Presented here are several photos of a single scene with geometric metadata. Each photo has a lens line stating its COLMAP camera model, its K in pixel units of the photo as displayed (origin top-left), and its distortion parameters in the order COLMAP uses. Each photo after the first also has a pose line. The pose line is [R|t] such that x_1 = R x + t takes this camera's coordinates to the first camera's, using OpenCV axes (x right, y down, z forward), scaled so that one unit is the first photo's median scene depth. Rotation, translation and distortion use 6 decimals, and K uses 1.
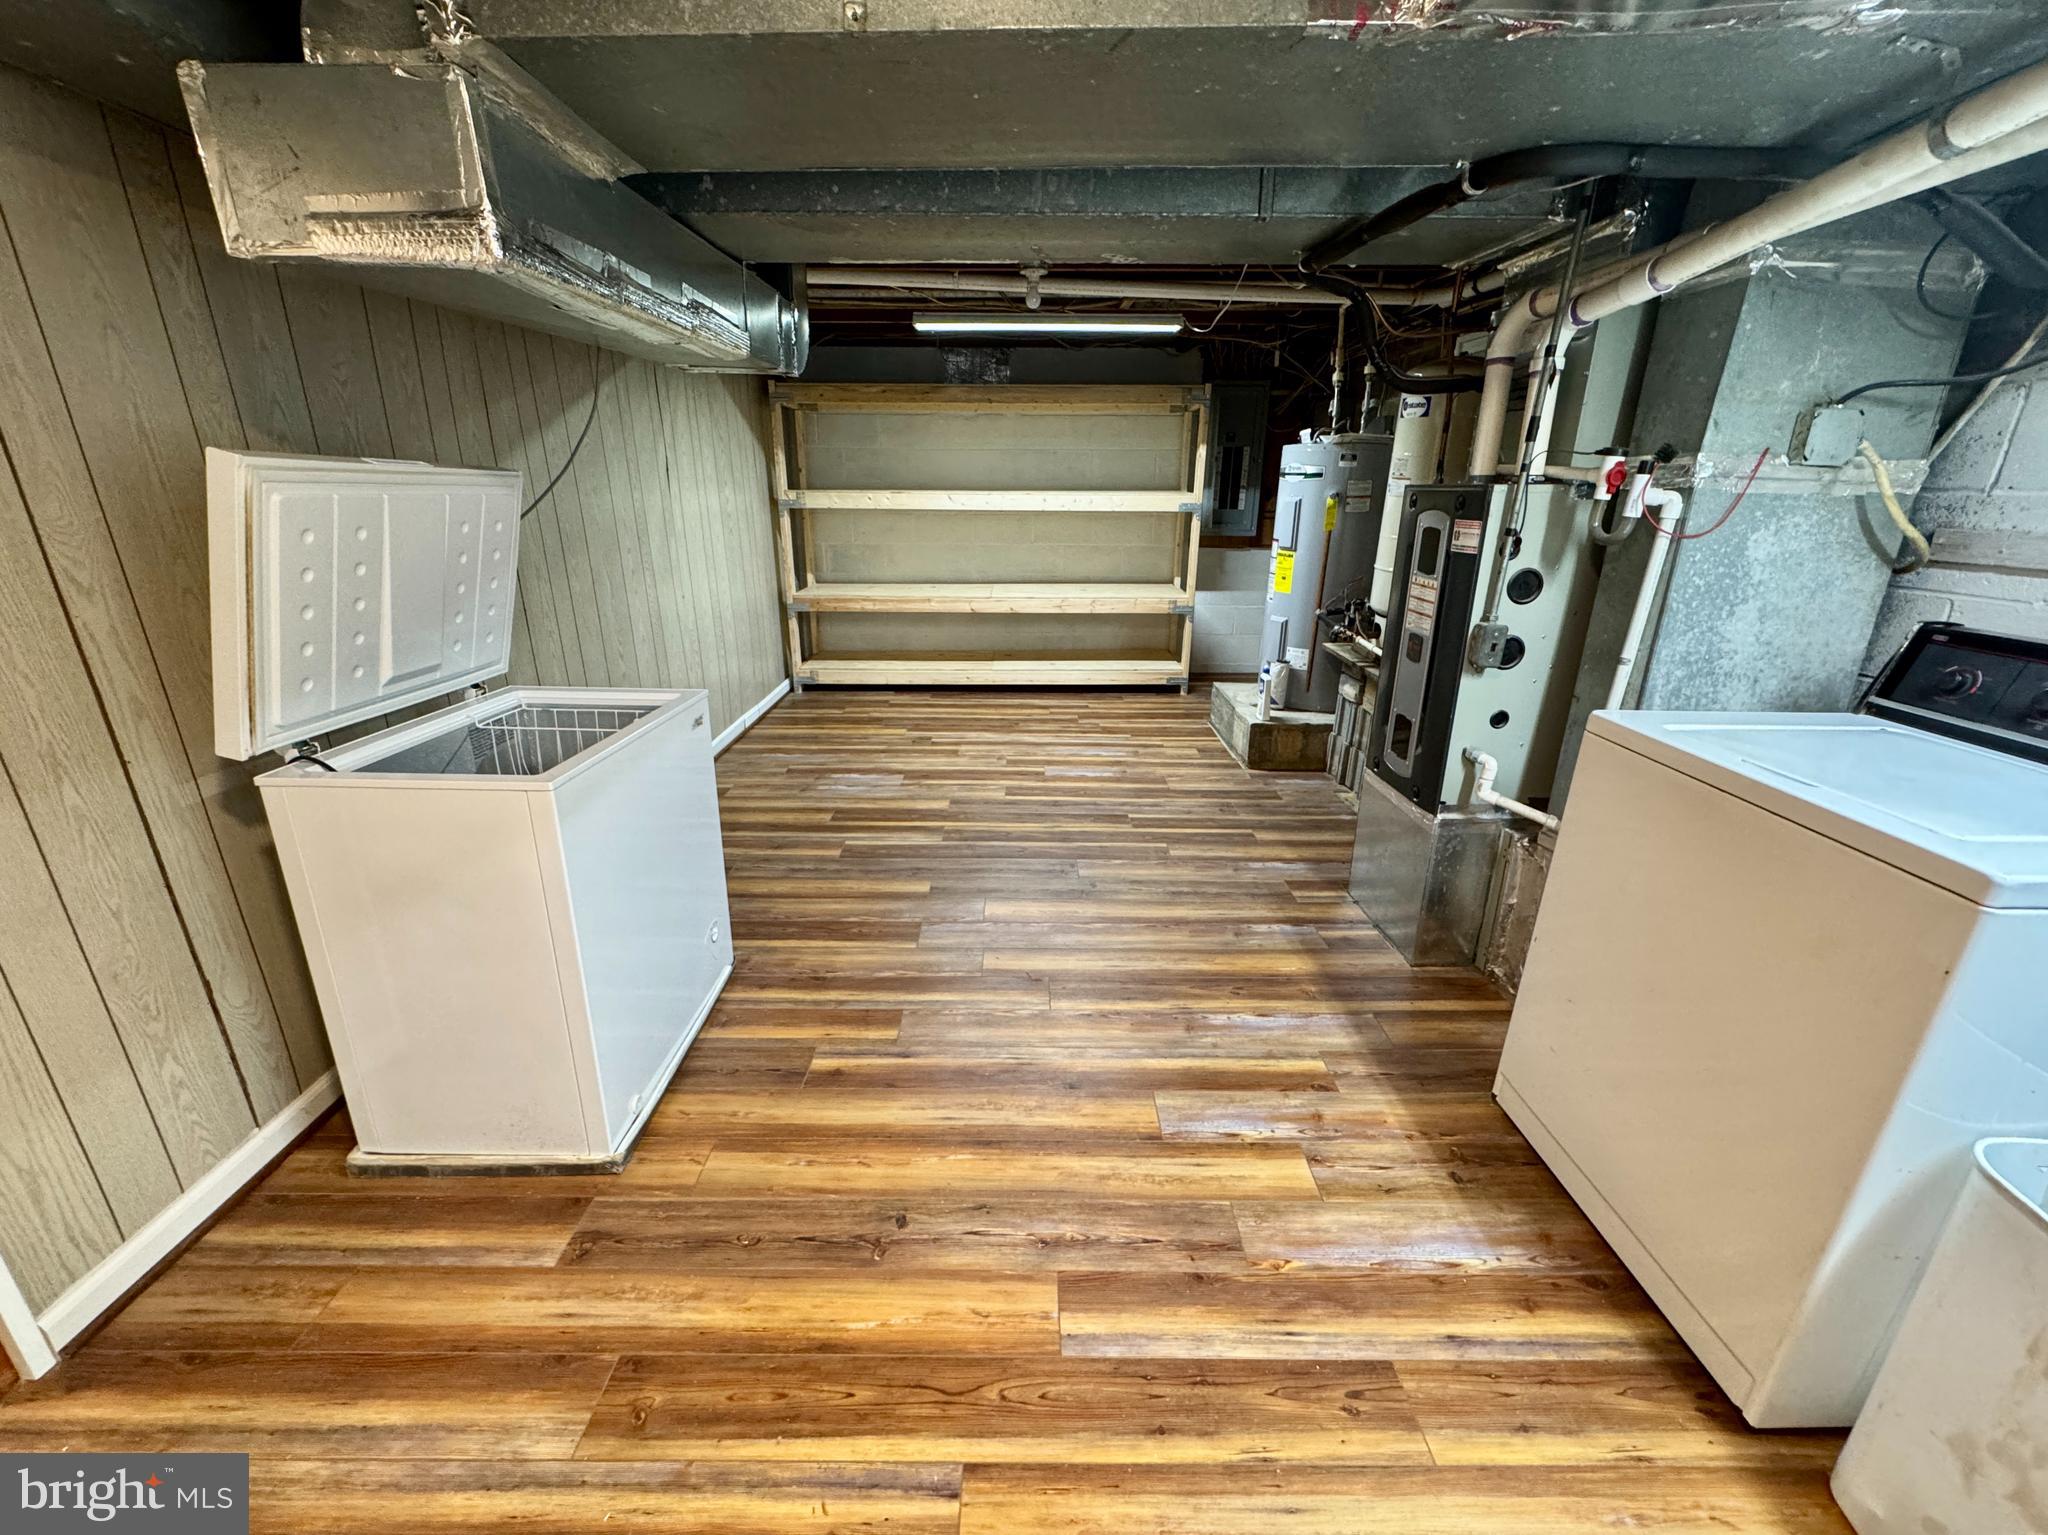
lens RADIAL K [[825.4, 0, 1026.9], [0, 825.4, 764.8], [0, 0, 1]] dist [-0.002991, 0.000412]
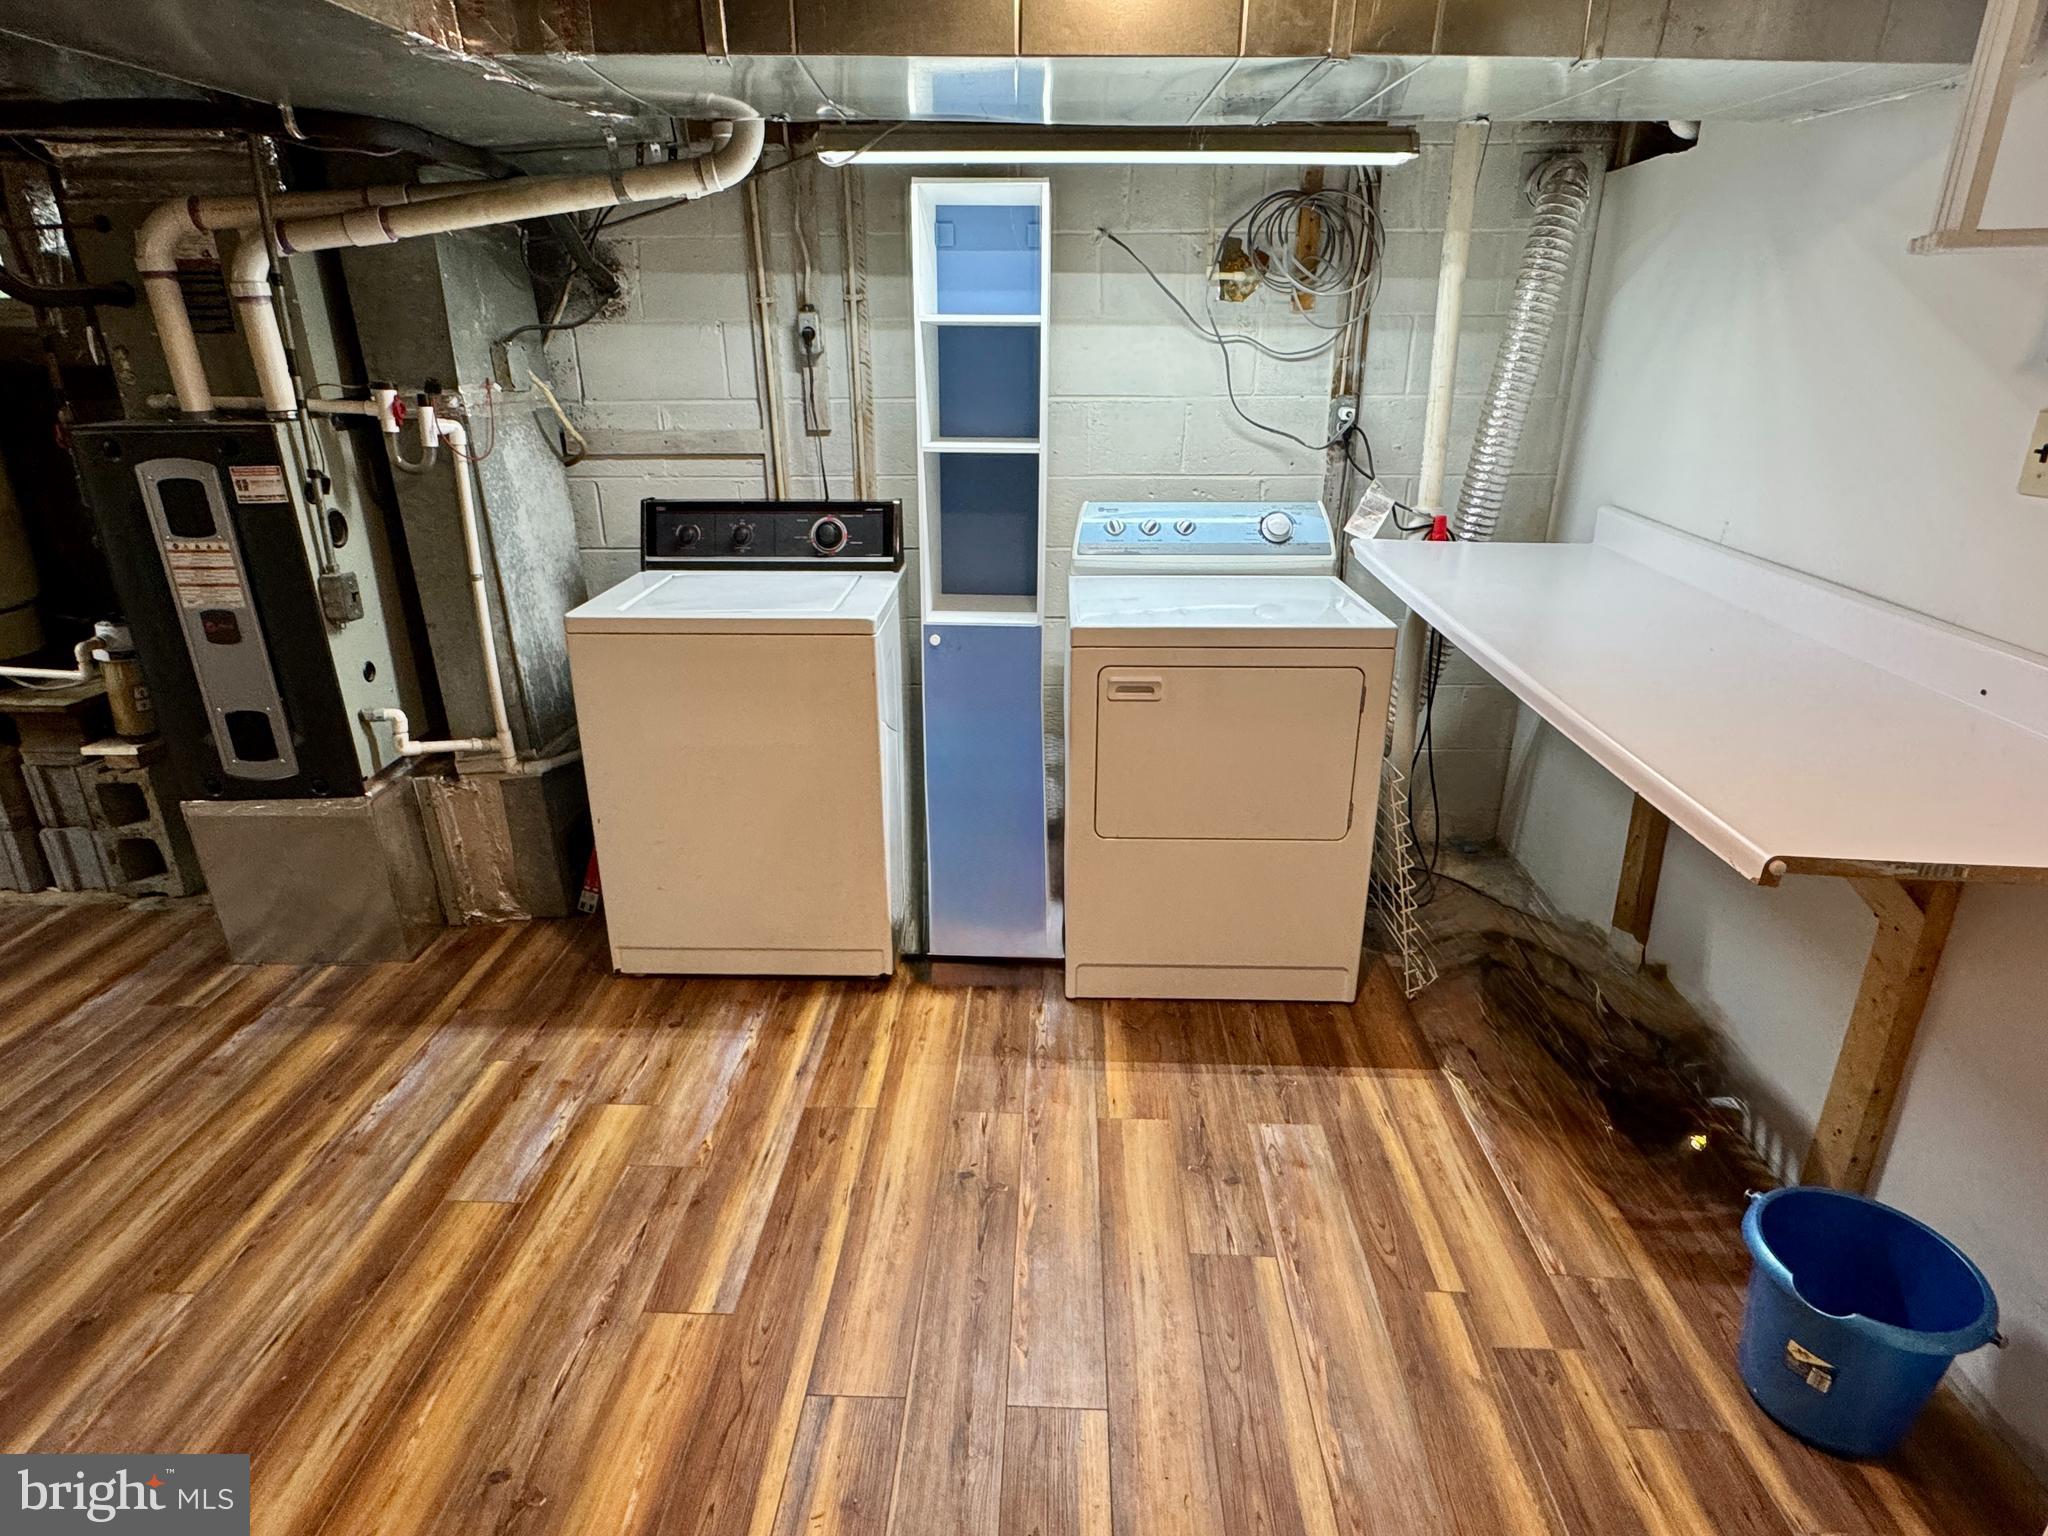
lens RADIAL K [[1109.9, 0, 1015.9], [0, 1109.9, 774.9], [0, 0, 1]] dist [-0.000324, 0.000873]
pose [[0.044530, -0.377454, 0.924957, -0.819937], [0.331436, 0.879018, 0.342751, -0.194964], [-0.942426, 0.291301, 0.164244, 0.207213]]
